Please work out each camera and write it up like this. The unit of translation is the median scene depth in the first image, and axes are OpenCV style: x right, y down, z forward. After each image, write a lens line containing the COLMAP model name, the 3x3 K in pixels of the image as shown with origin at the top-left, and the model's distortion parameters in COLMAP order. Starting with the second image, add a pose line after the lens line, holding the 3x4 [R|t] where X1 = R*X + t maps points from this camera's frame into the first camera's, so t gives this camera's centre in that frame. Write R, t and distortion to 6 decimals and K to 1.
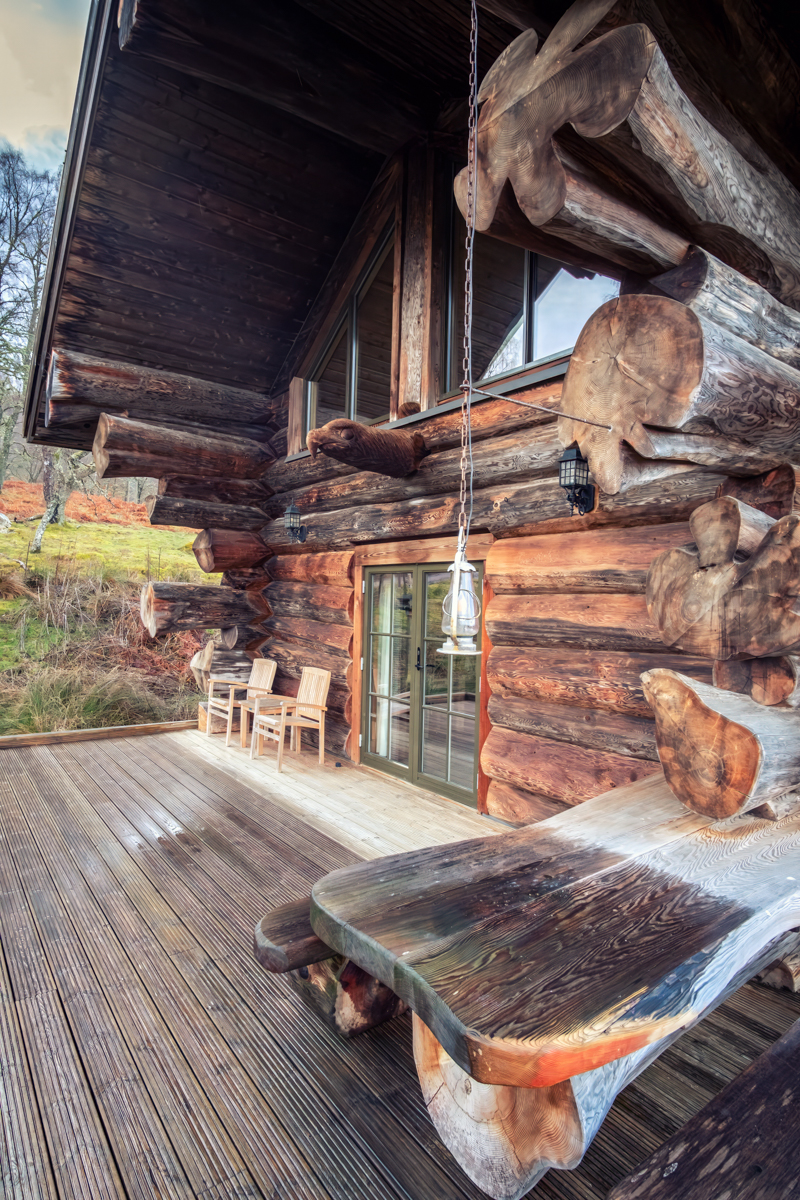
lens RADIAL K [[646.5, 0, 400.0], [0, 646.5, 600.0], [0, 0, 1]] dist [-0.001400, -0.000103]
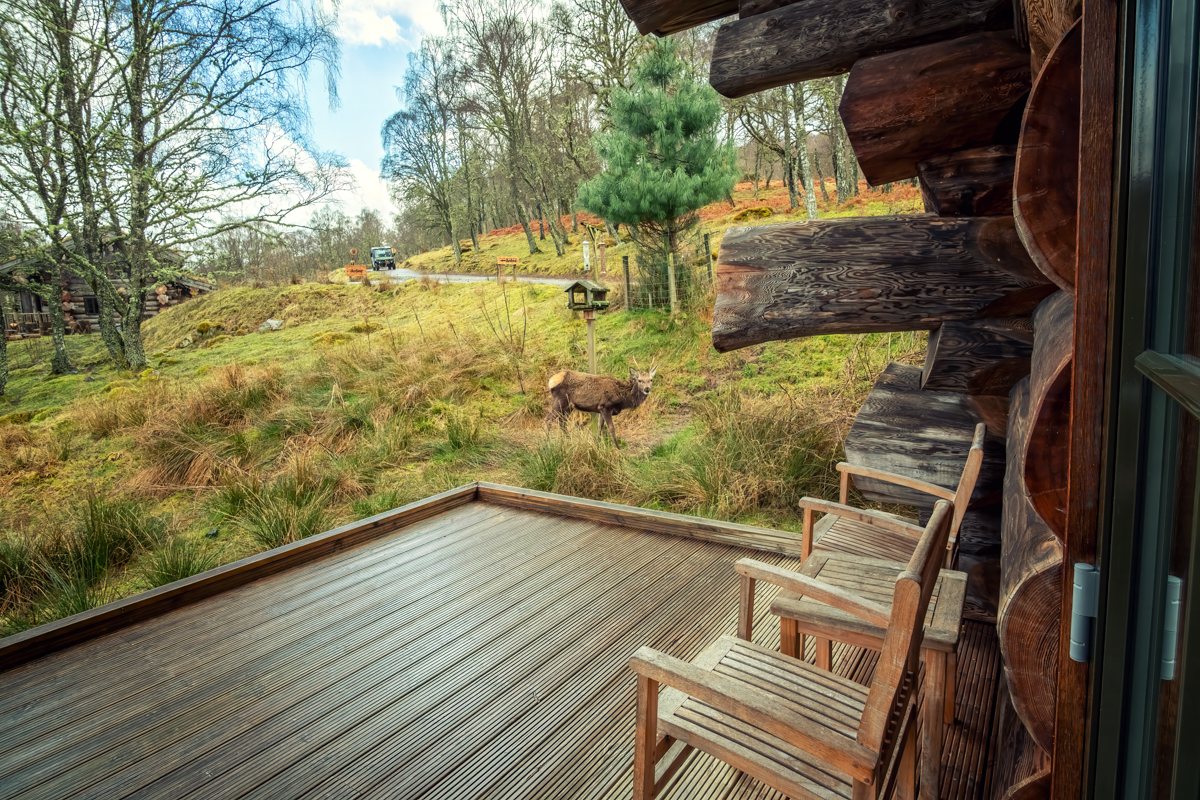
lens RADIAL K [[646.5, 0, 613.5], [0, 646.5, 392.9], [0, 0, 1]] dist [-0.001400, -0.000103]
pose [[0.334782, 0.081348, -0.938778, 0.020349], [0.045791, 0.993685, 0.102435, 0.033773], [0.941182, -0.077281, 0.328943, 0.723371]]
